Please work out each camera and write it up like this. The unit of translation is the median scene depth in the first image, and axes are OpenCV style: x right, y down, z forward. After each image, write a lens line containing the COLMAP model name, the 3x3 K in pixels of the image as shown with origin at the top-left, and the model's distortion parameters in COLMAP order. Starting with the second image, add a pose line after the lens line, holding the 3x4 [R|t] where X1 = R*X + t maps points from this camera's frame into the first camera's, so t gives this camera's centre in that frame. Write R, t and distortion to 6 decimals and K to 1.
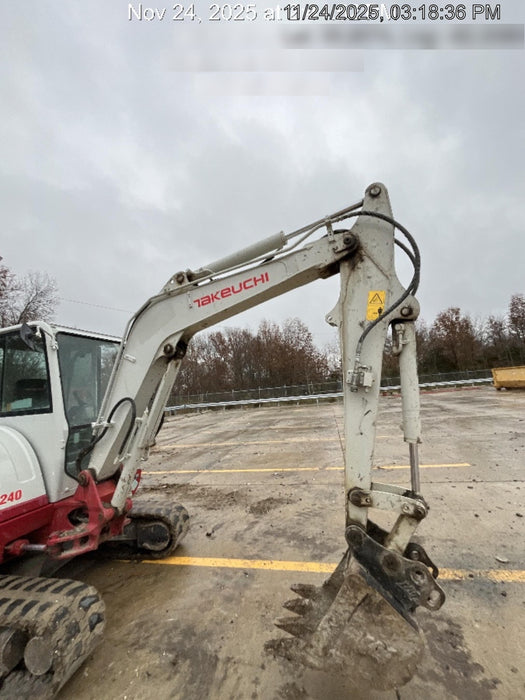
lens RADIAL K [[284.8, 0, 263.4], [0, 284.8, 347.3], [0, 0, 1]] dist [-0.002933, 0.000078]
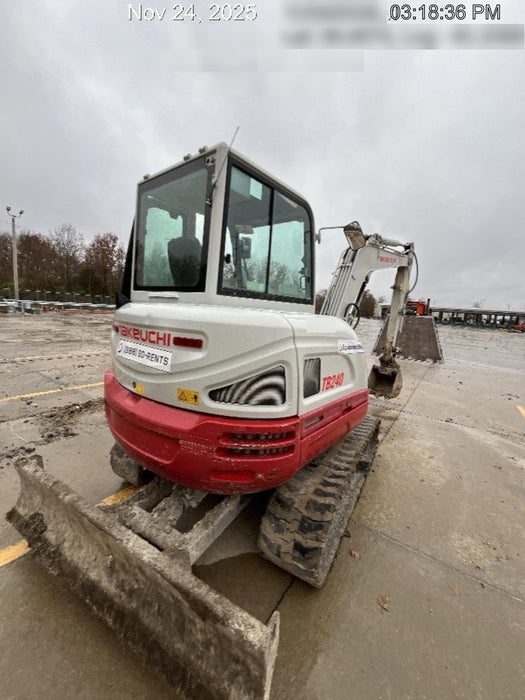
lens RADIAL K [[284.8, 0, 265.5], [0, 284.8, 347.4], [0, 0, 1]] dist [-0.002933, 0.000078]
pose [[0.332860, -0.012749, 0.942890, -2.042484], [-0.241716, 0.965347, 0.098384, 0.362538], [-0.911470, -0.260659, 0.318243, 0.864034]]
